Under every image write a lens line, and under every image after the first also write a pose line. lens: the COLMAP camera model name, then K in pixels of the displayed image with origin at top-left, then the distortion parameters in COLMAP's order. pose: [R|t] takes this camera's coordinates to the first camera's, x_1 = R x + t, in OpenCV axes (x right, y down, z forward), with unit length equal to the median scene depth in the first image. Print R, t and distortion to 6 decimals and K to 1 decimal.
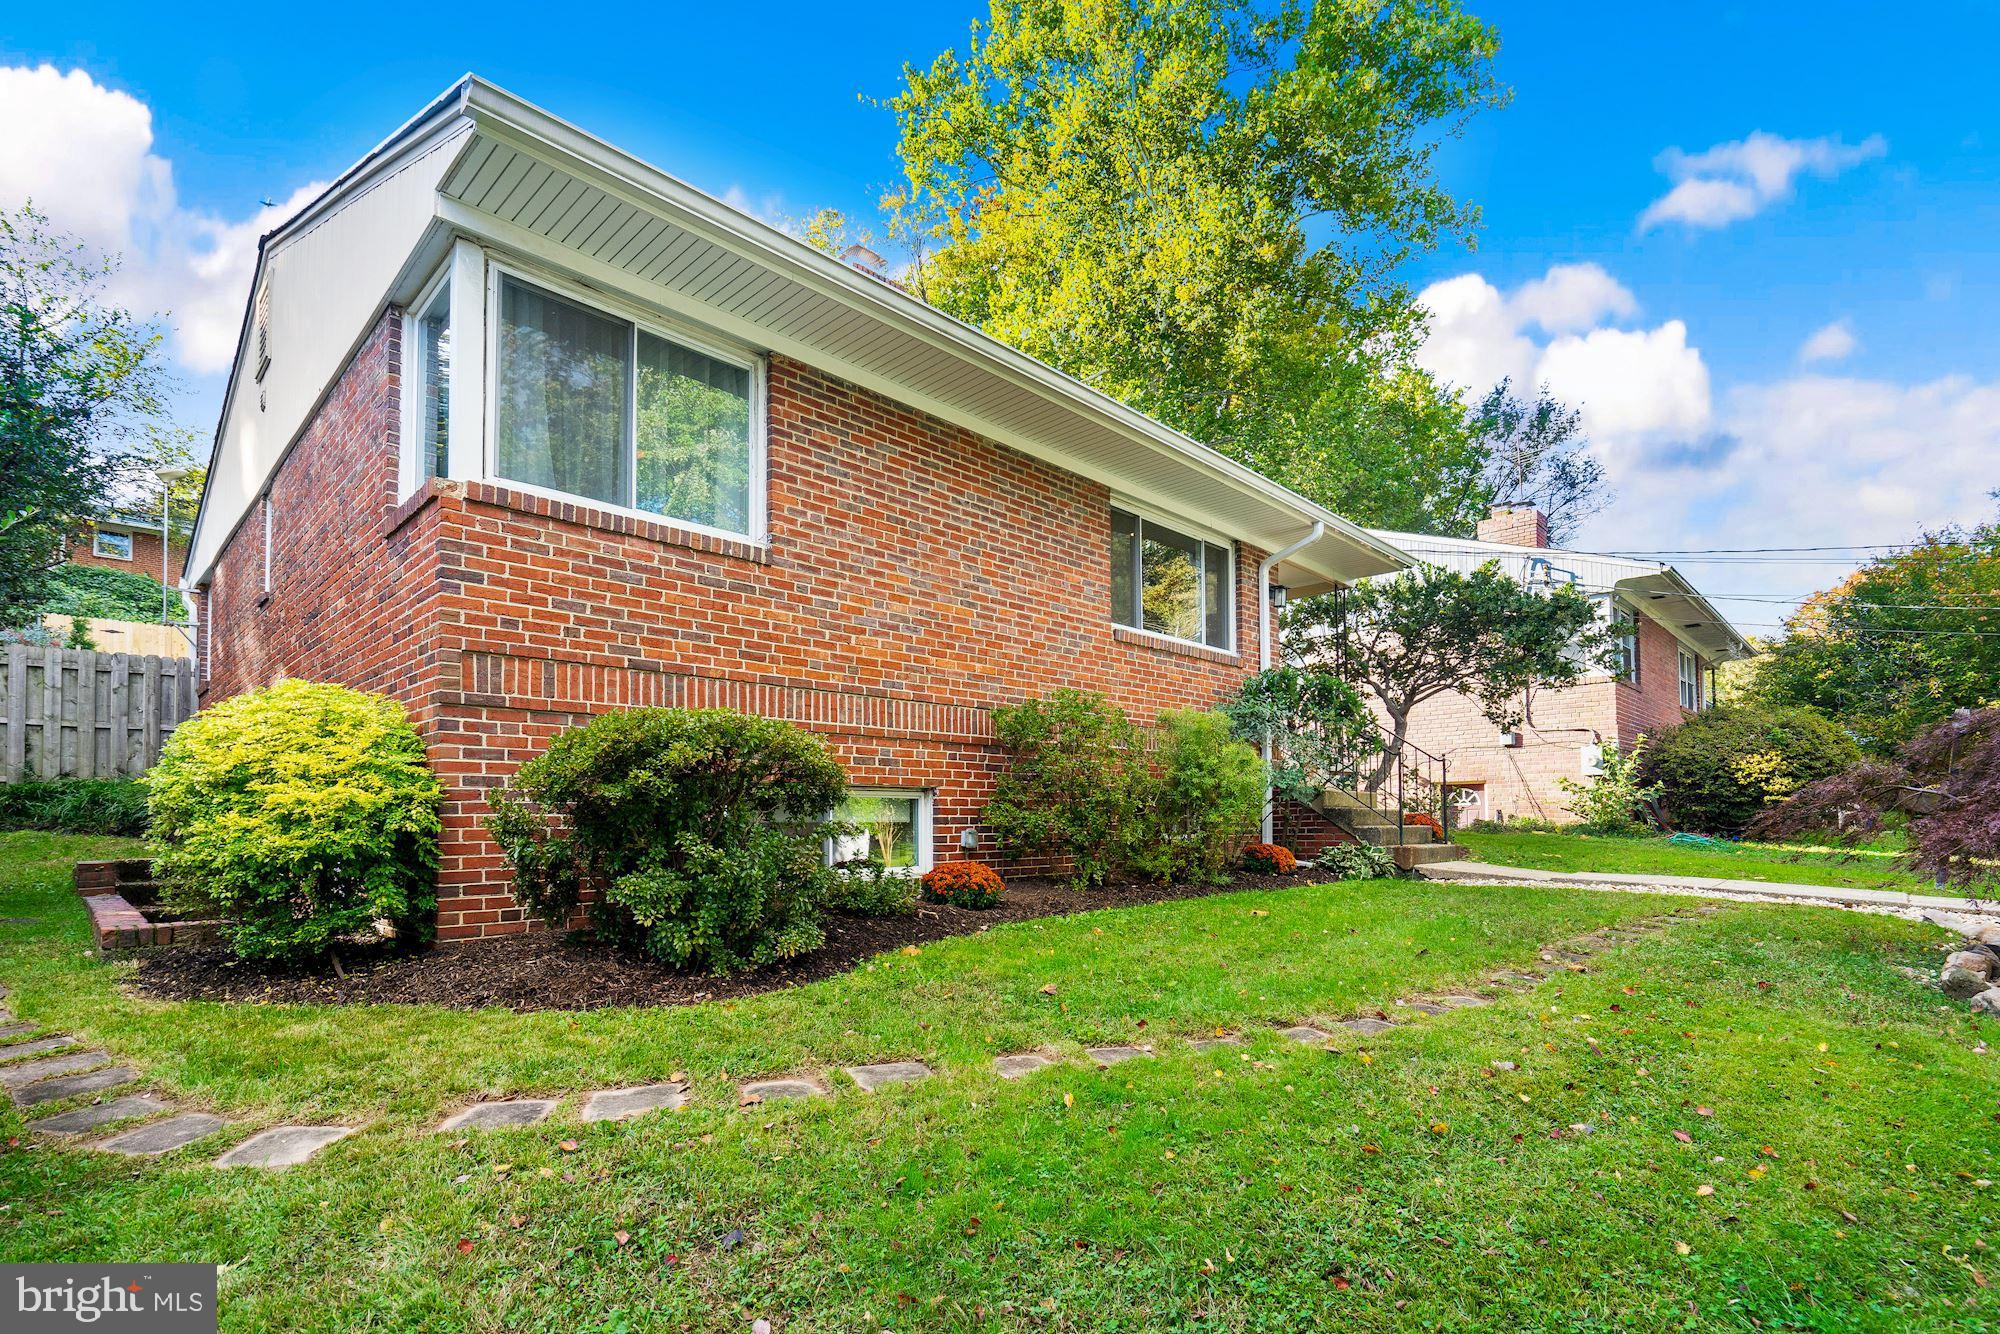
lens RADIAL K [[933.3, 0, 1006.8], [0, 933.3, 675.2], [0, 0, 1]] dist [-0.048686, 0.026394]
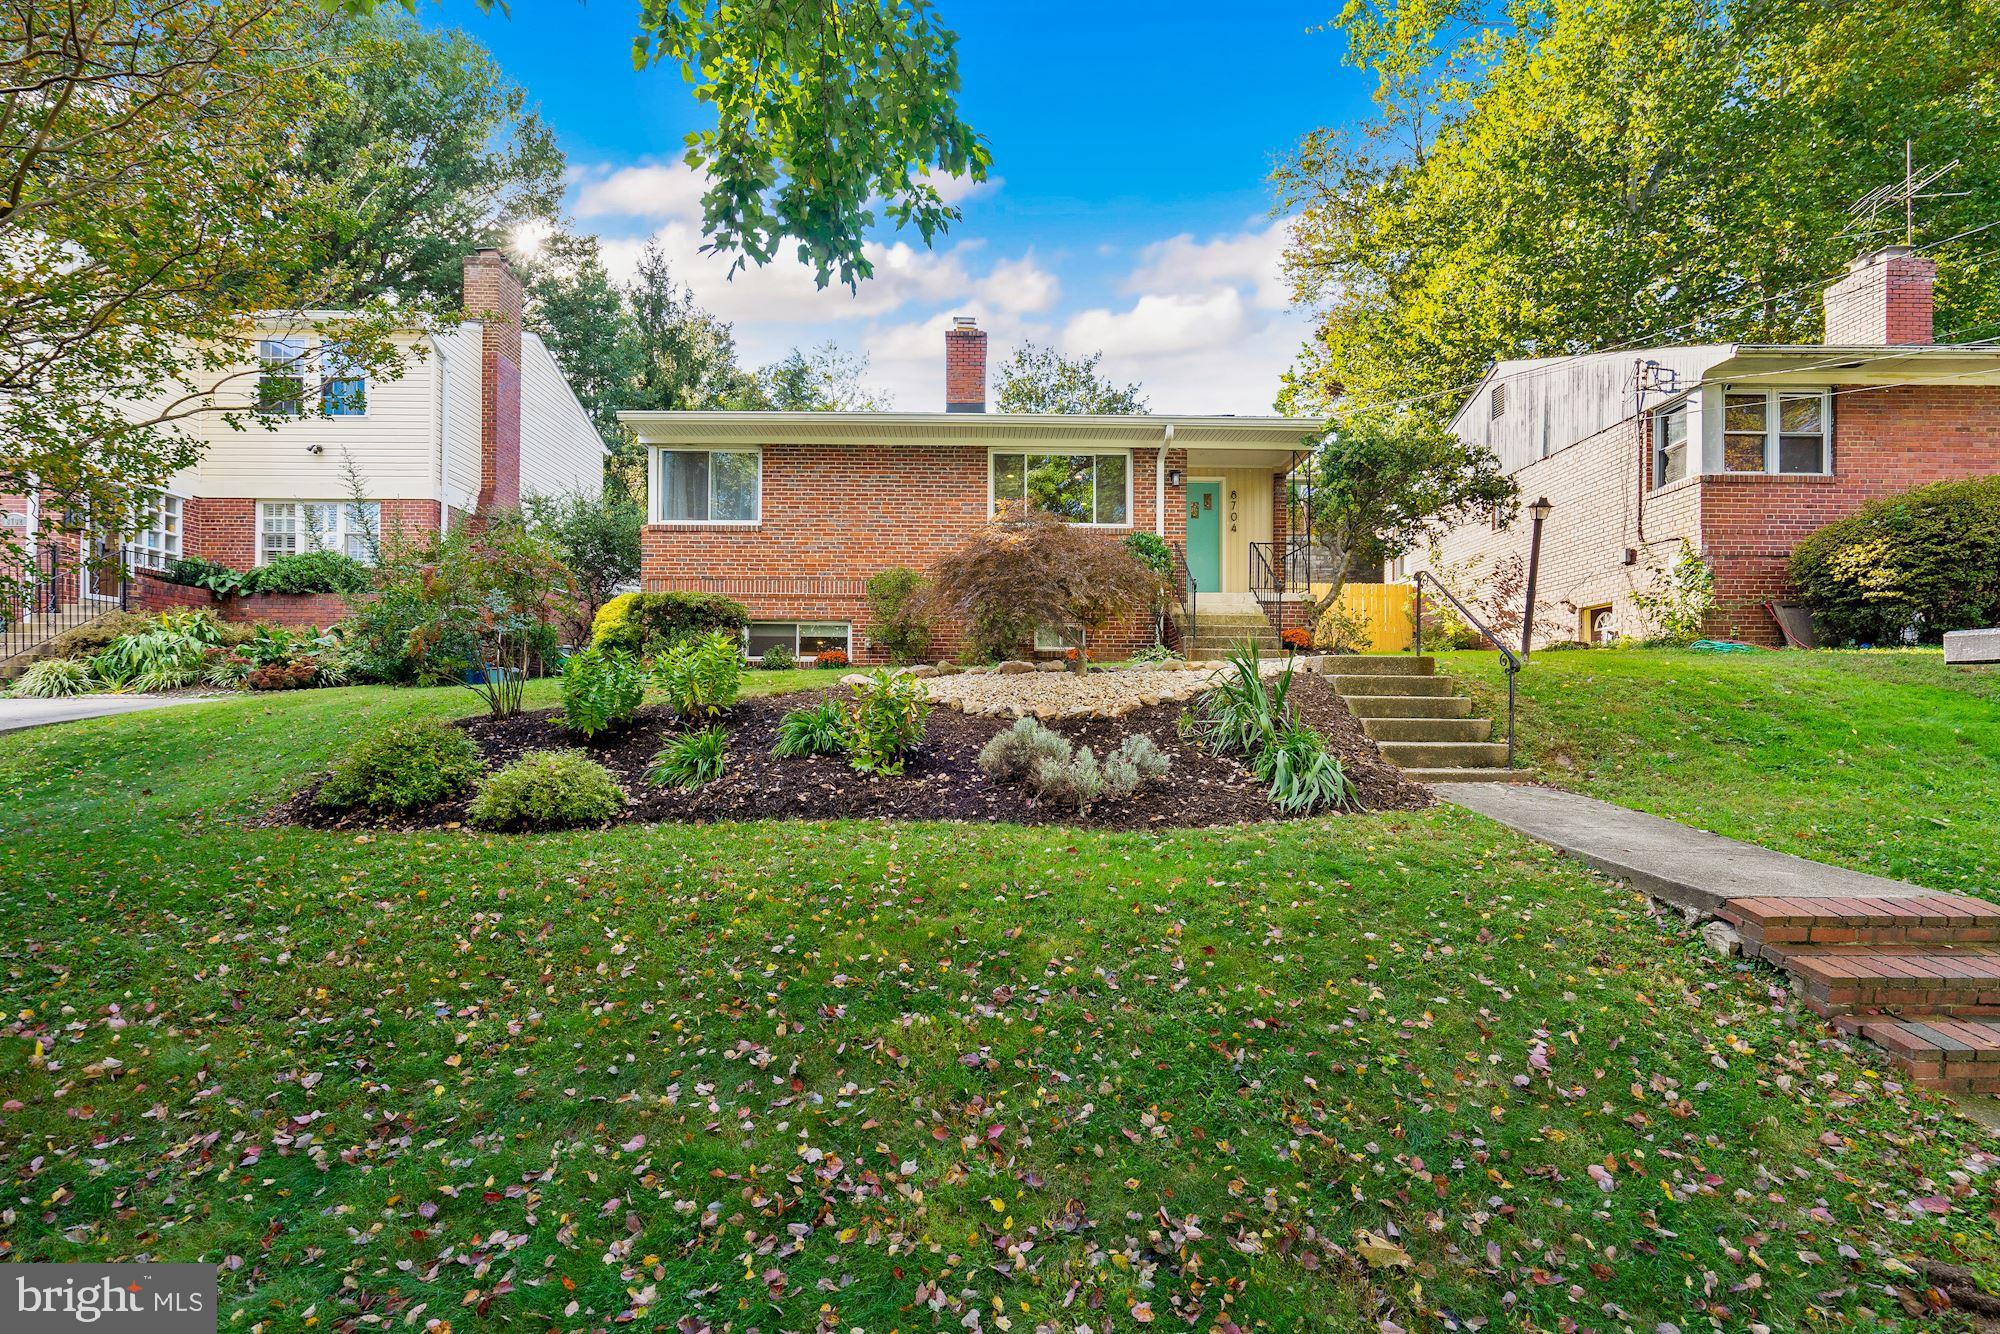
lens RADIAL K [[942.6, 0, 1005.9], [0, 942.6, 658.4], [0, 0, 1]] dist [-0.017988, 0.000119]
pose [[0.726152, -0.041455, -0.686284, 1.206684], [0.100850, 0.993806, 0.046678, 0.103303], [0.680098, -0.103107, 0.725835, -0.260291]]
